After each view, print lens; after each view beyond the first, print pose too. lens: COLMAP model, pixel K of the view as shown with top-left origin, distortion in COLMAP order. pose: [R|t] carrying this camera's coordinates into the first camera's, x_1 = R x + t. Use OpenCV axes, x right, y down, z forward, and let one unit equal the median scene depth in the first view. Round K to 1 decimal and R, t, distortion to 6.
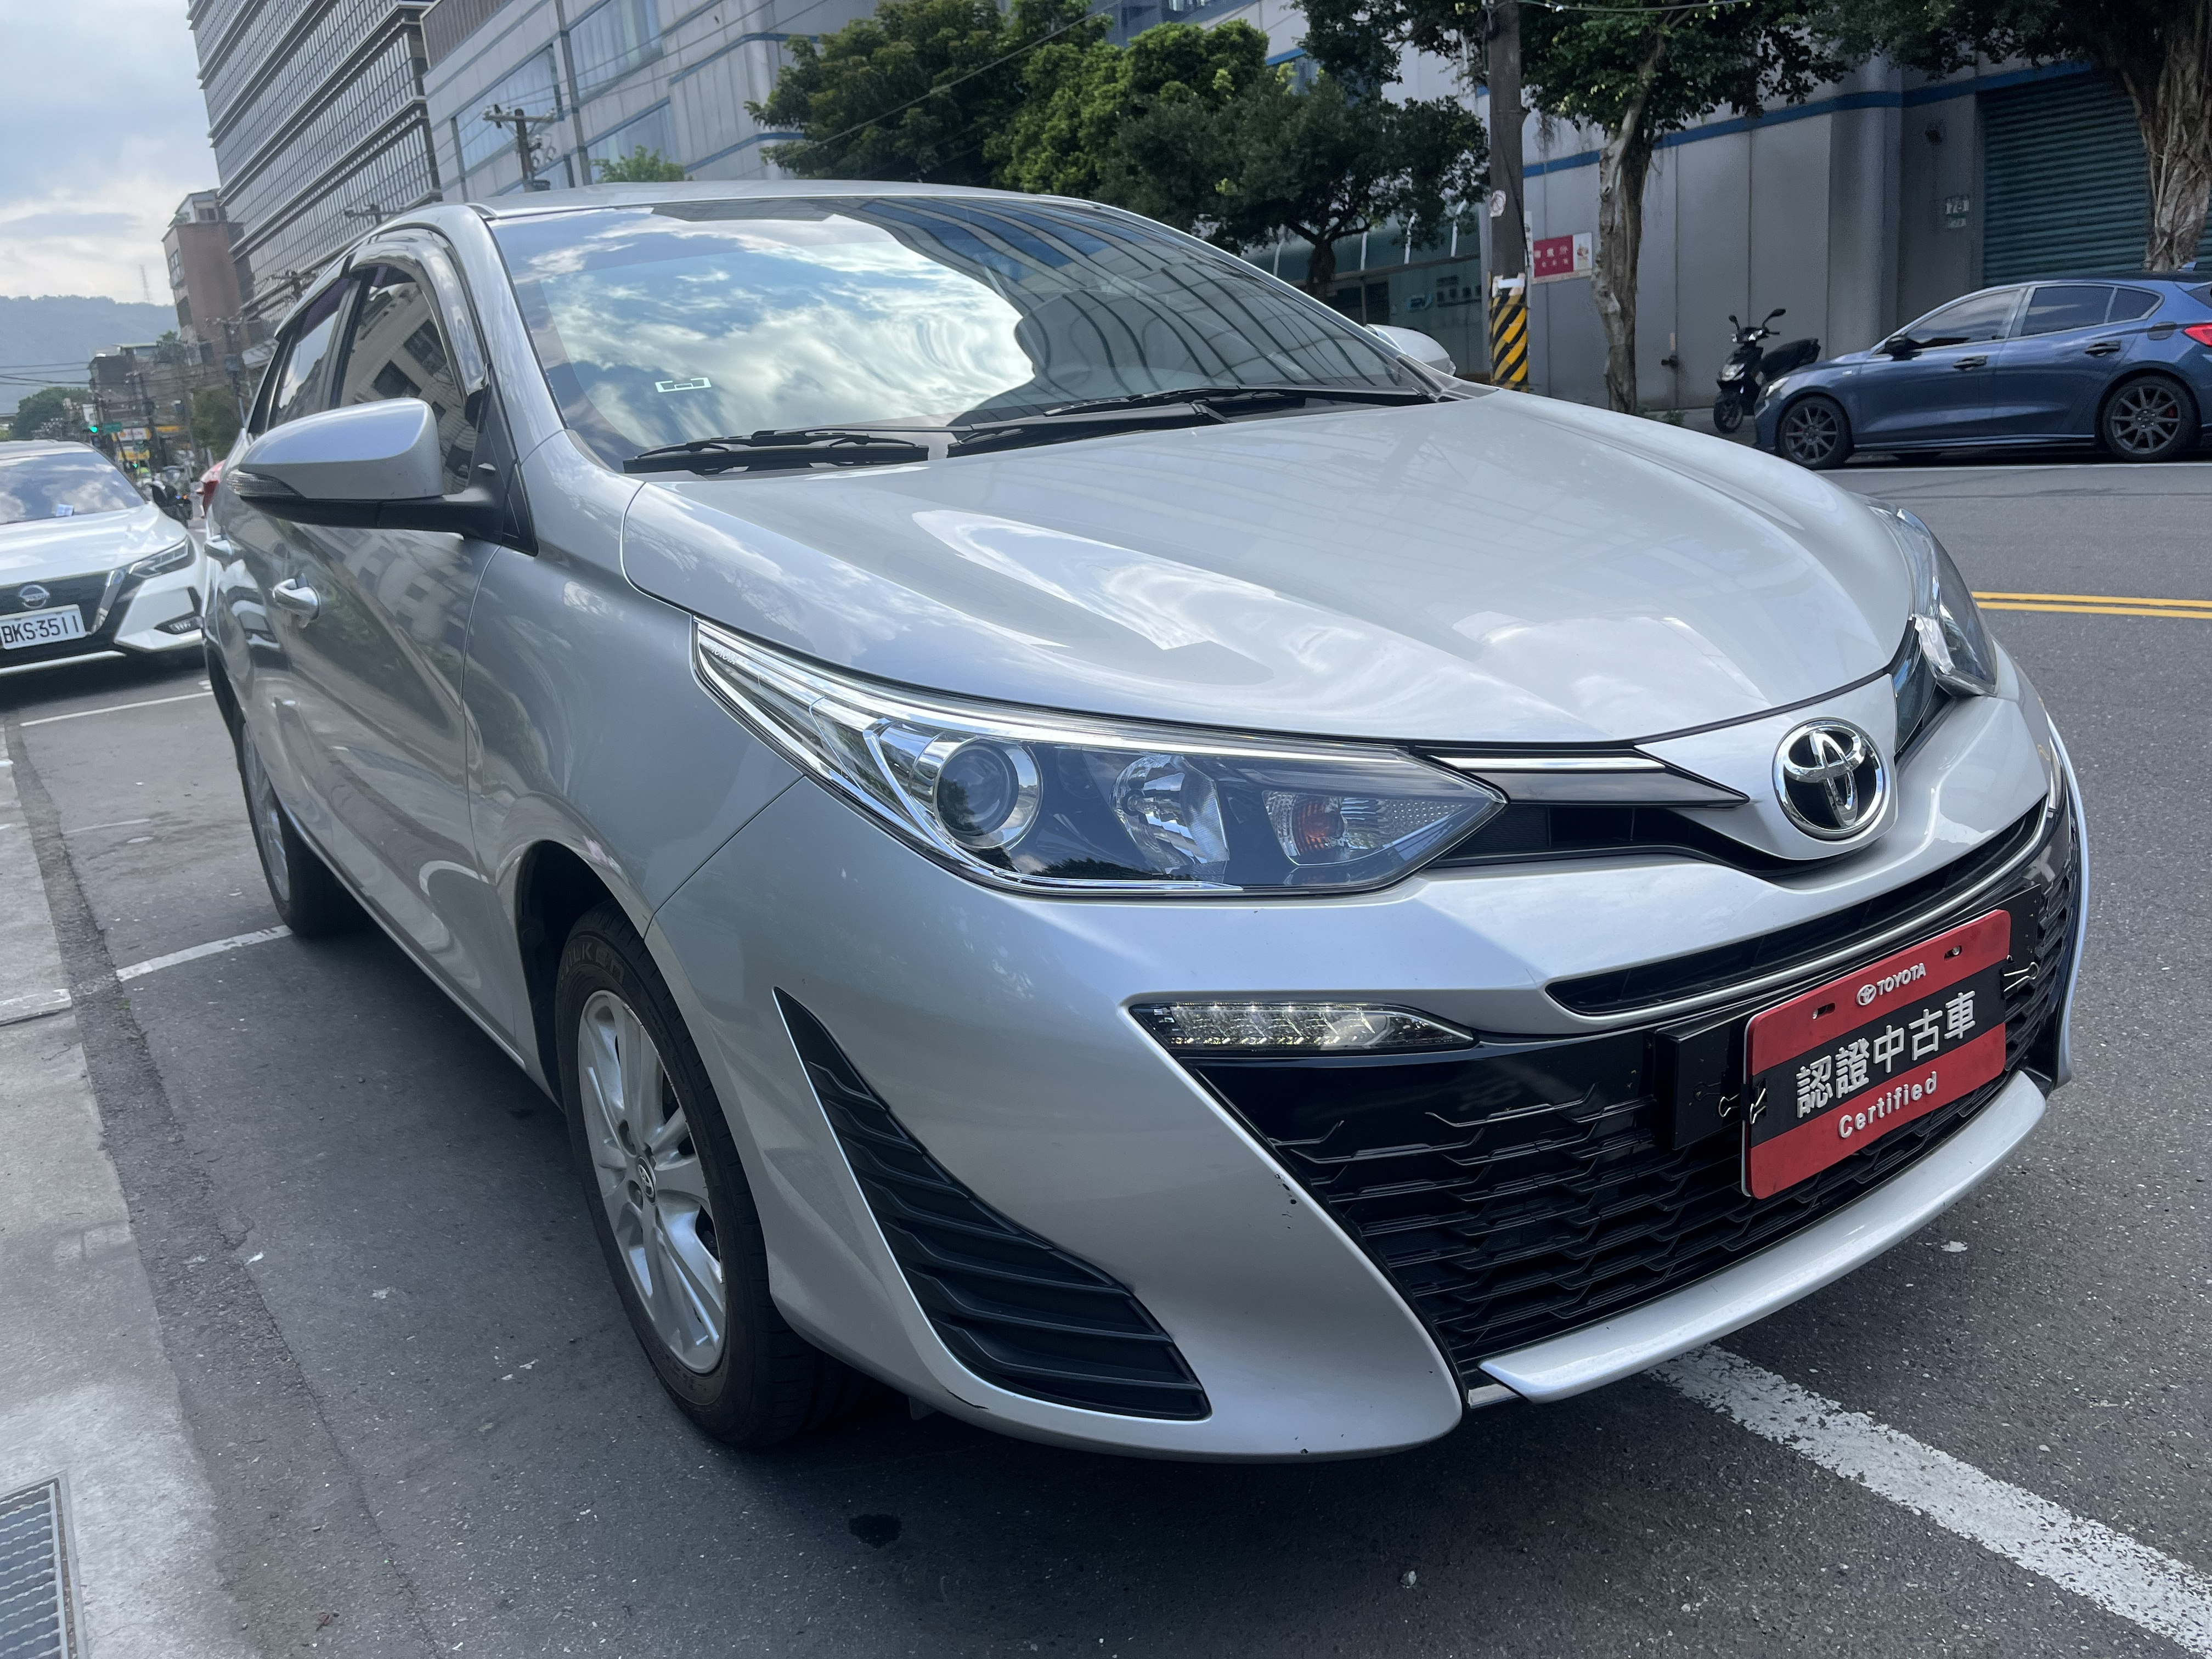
lens RADIAL K [[1663.1, 0, 1147.9], [0, 1663.1, 825.0], [0, 0, 1]] dist [0.040477, -0.088109]
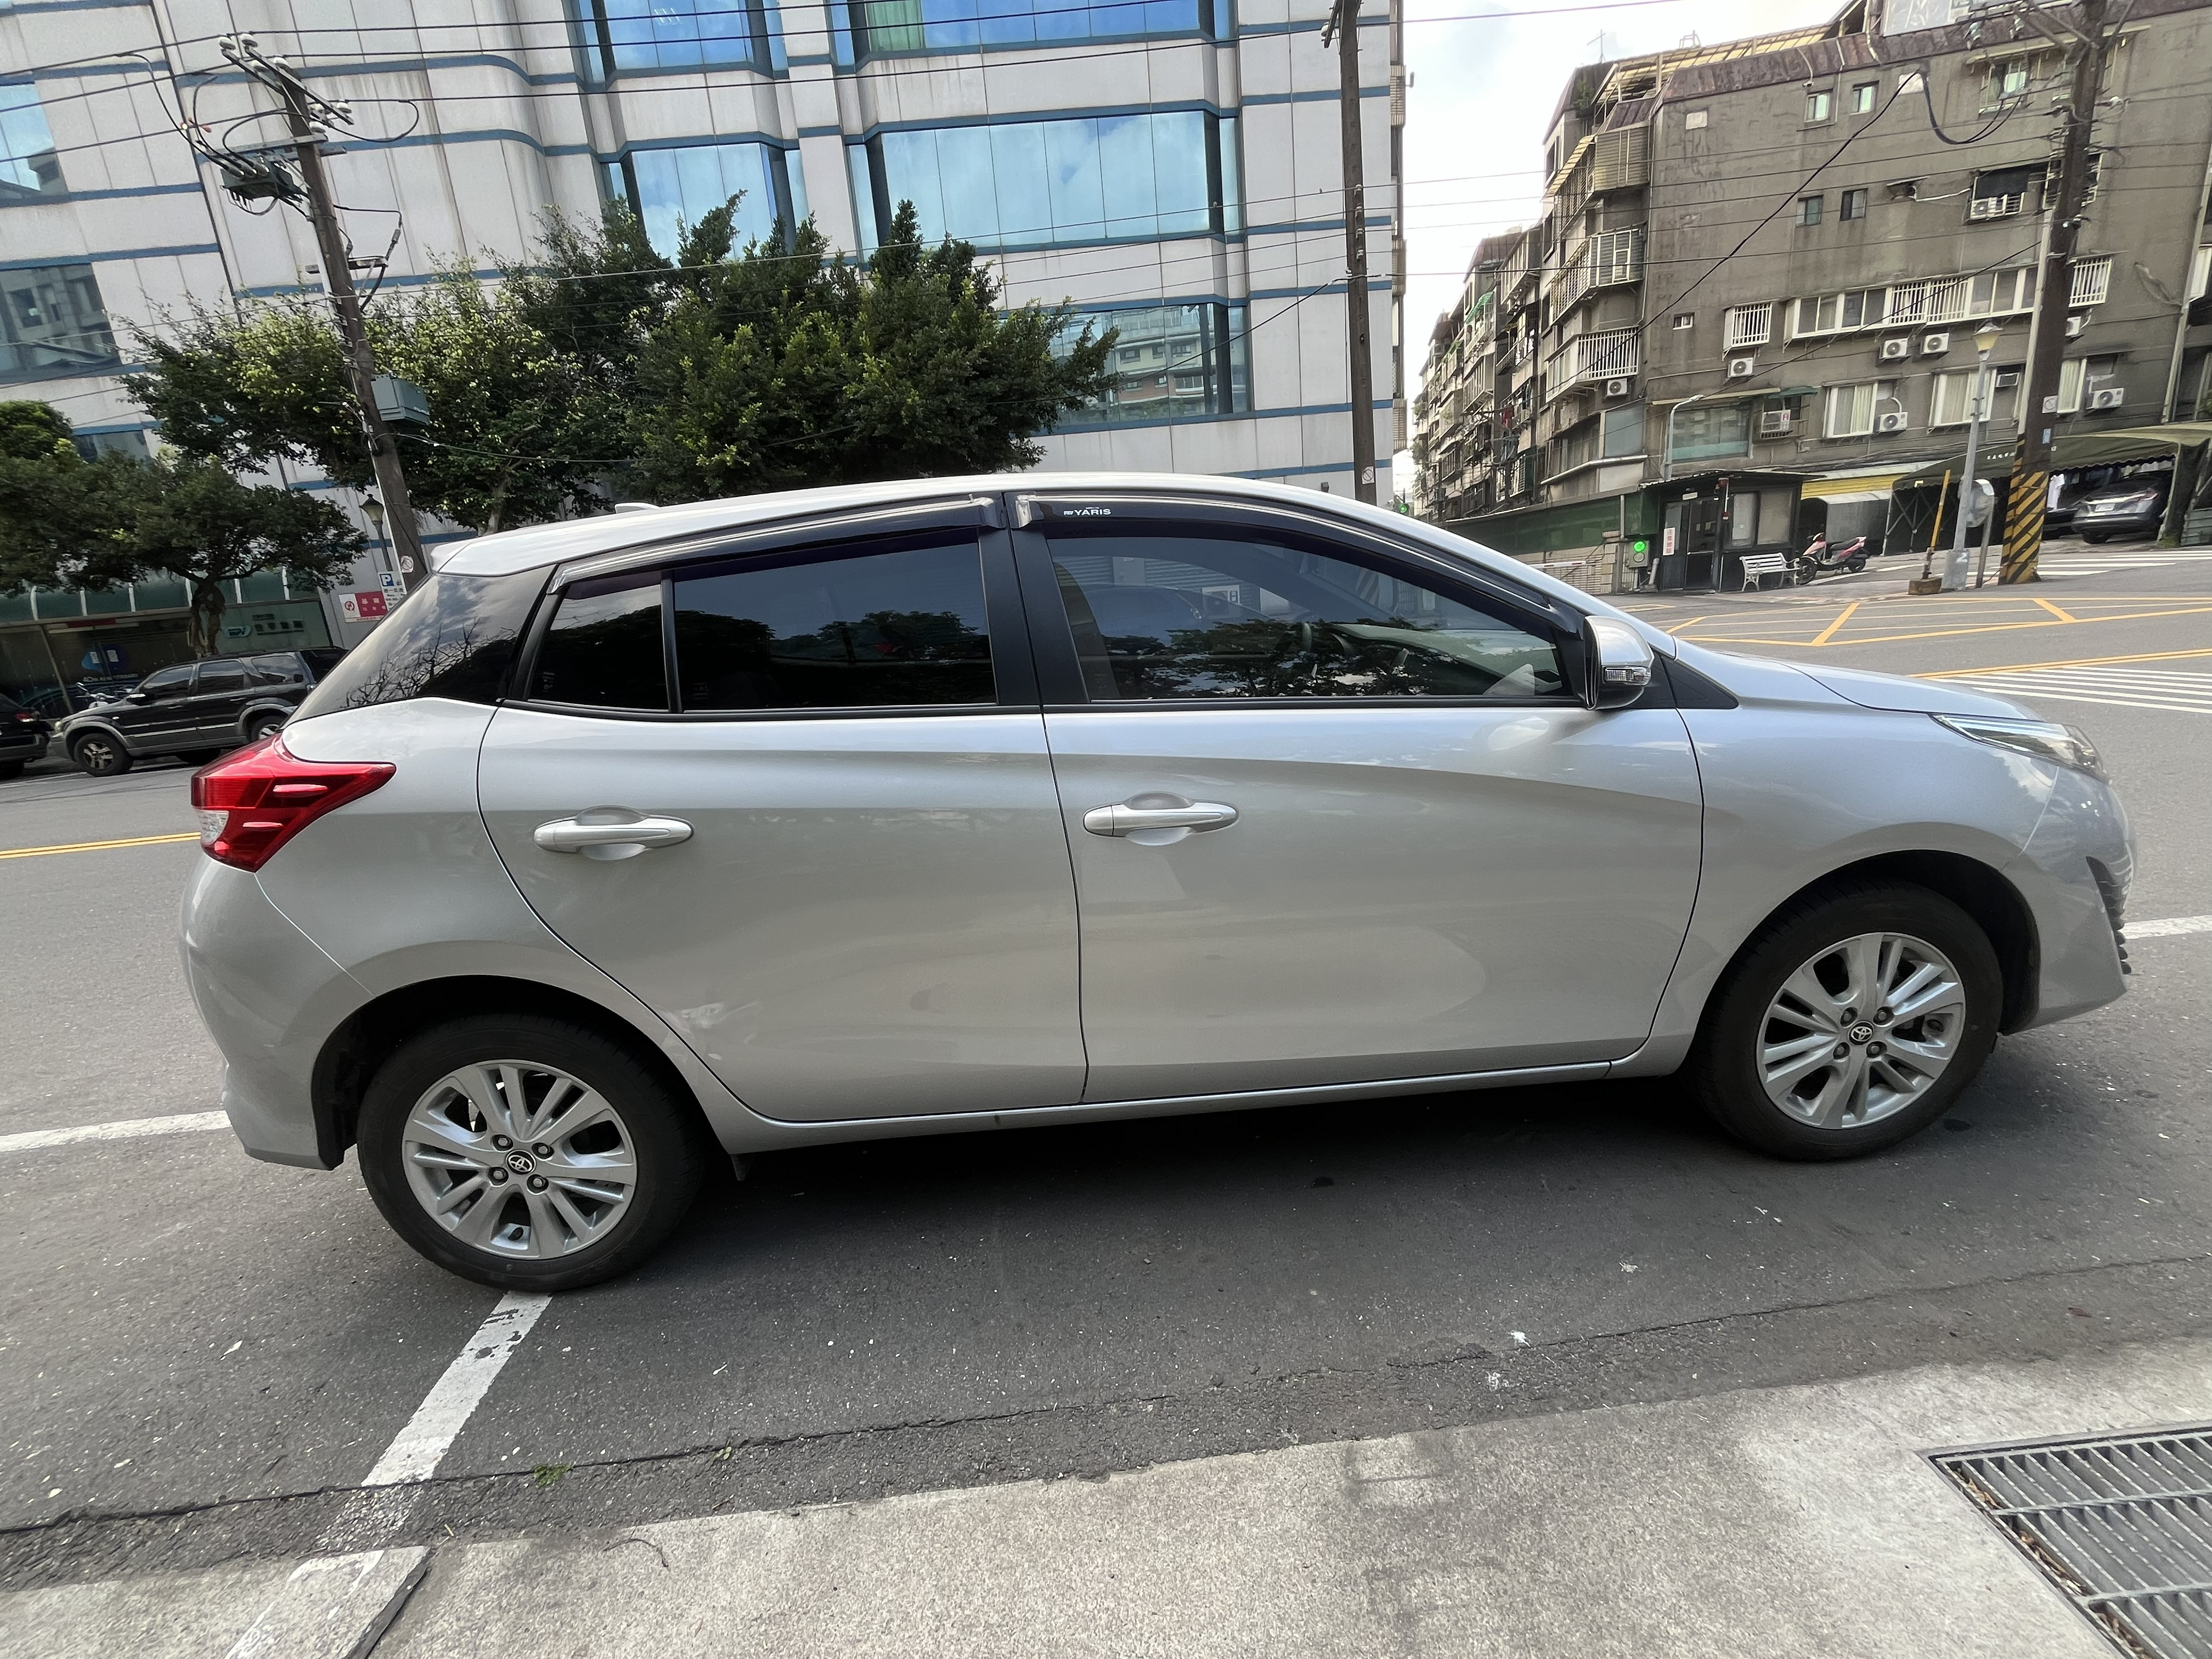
lens RADIAL K [[881.0, 0, 1106.0], [0, 881.0, 829.5], [0, 0, 1]] dist [-0.001680, -0.000196]
pose [[0.545684, -0.165599, 0.821465, -0.109424], [0.240000, 0.970100, 0.036135, -0.017955], [-0.802888, 0.177433, 0.569112, 0.077049]]
